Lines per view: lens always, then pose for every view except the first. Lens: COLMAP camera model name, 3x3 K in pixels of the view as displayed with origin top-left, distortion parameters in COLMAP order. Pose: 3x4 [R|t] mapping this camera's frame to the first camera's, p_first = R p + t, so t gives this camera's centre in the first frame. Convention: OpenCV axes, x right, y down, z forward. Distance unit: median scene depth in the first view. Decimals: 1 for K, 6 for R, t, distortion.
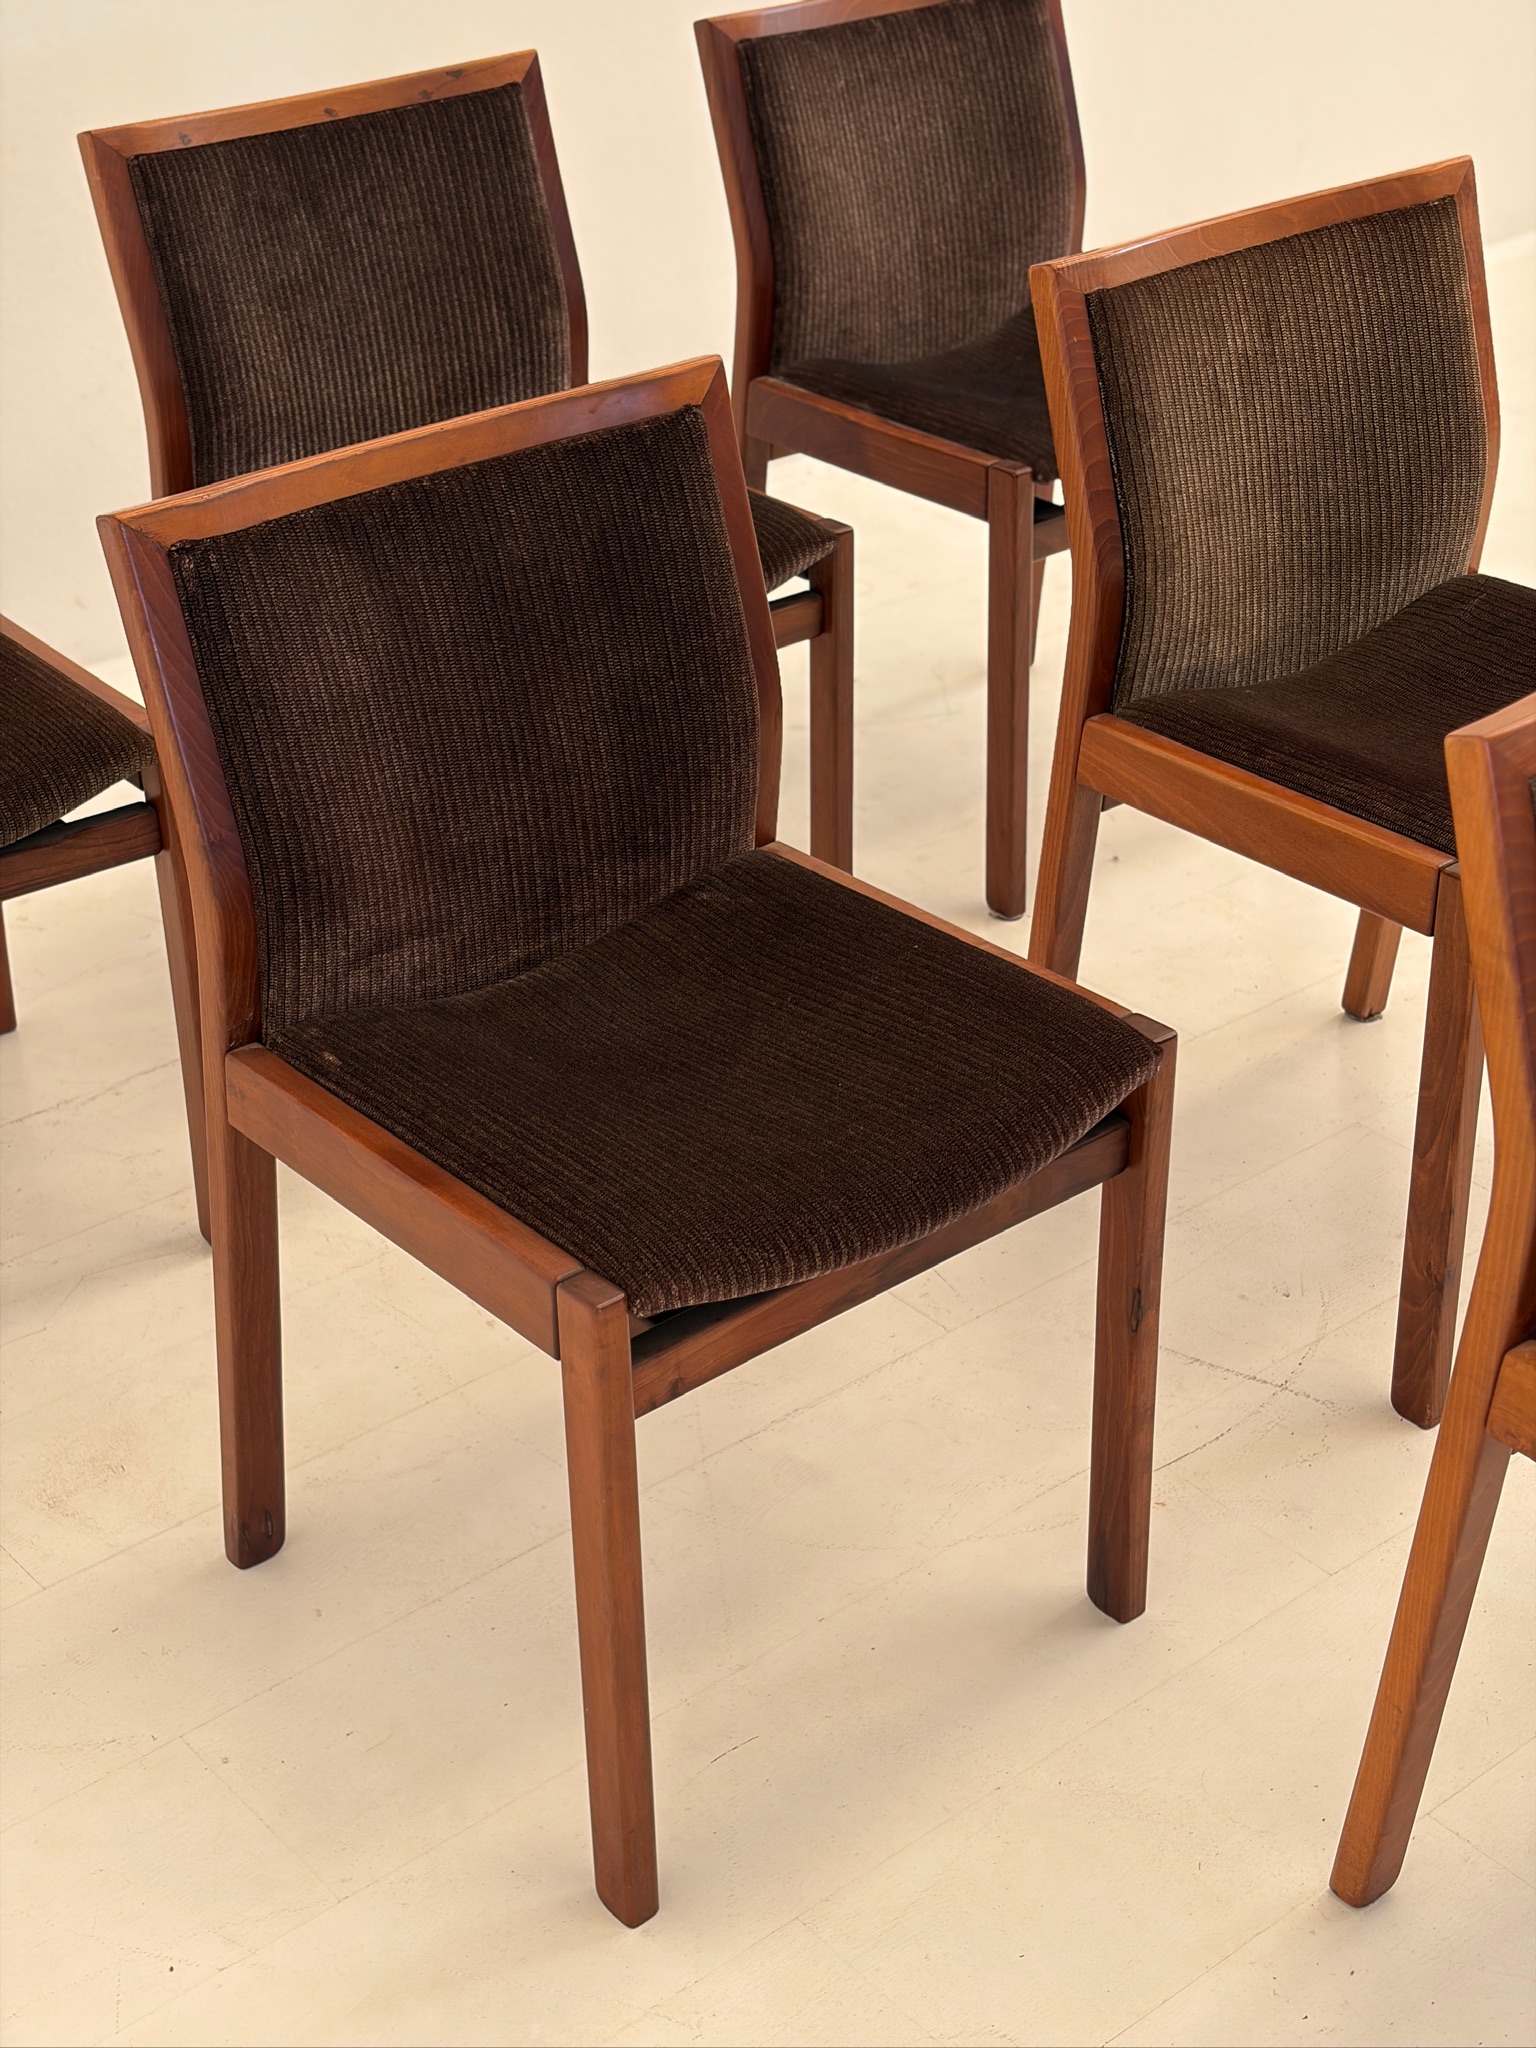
lens RADIAL K [[3155.1, 0, 785.4], [0, 3155.1, 1087.5], [0, 0, 1]] dist [0.111498, 0.000000]
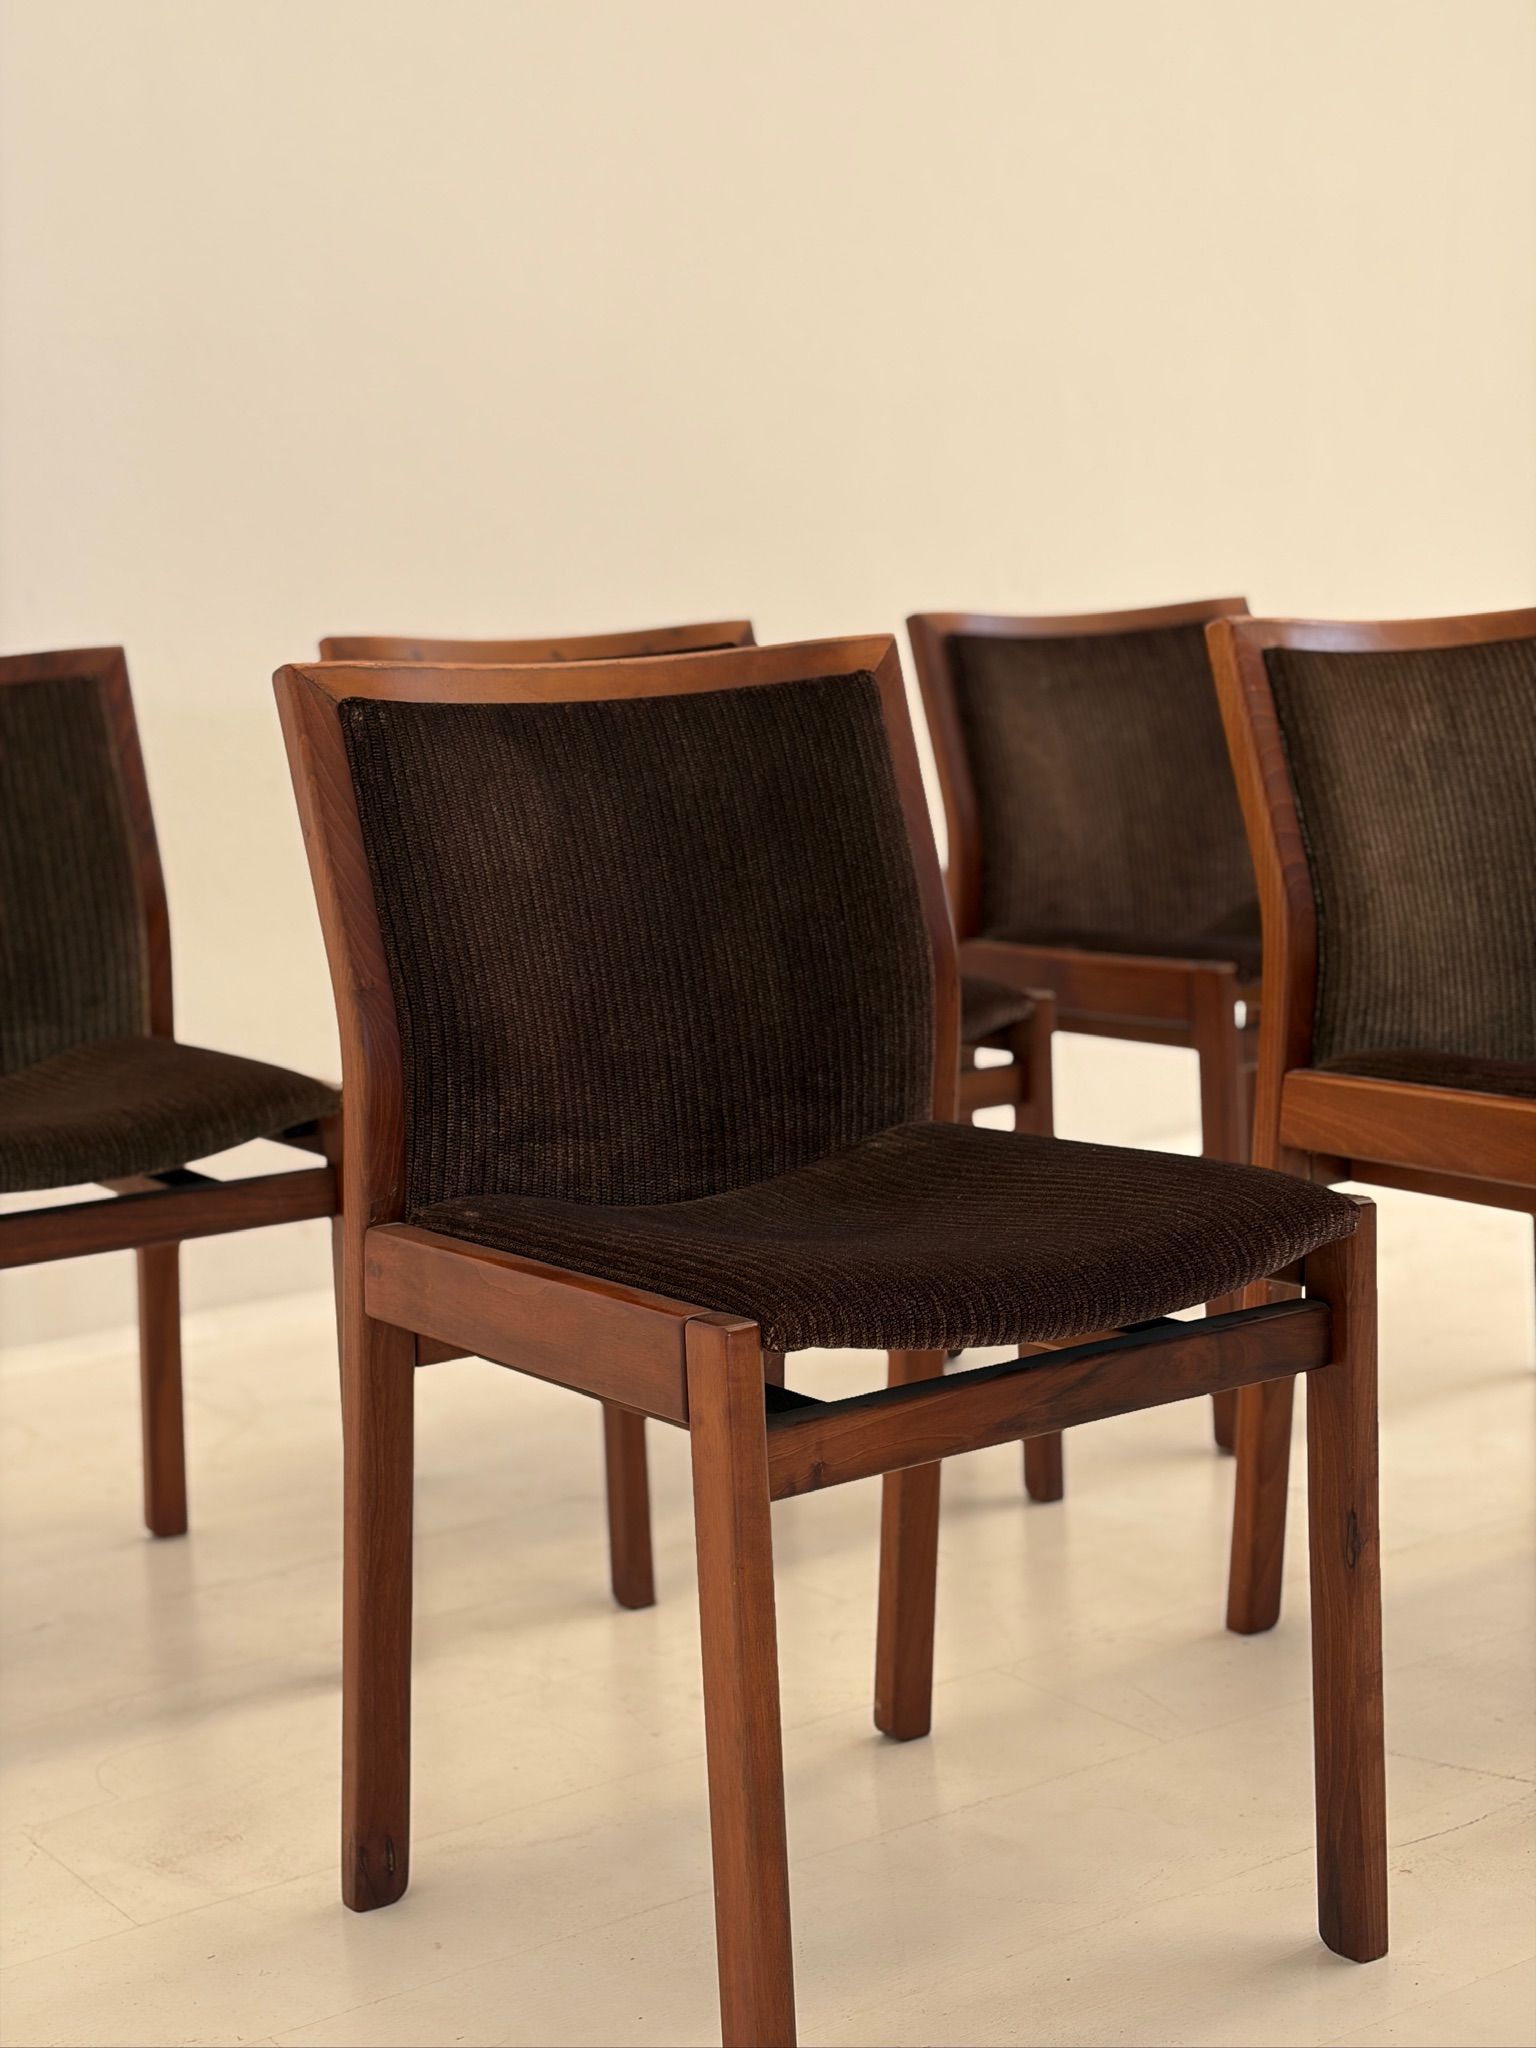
lens RADIAL K [[3155.1, 0, 762.0], [0, 3155.1, 1028.0], [0, 0, 1]] dist [0.111498, 0.000000]
pose [[0.995457, -0.014859, -0.094041, 0.031082], [-0.021299, 0.927954, -0.372085, 0.268999], [0.092795, 0.372398, 0.923422, 0.099857]]
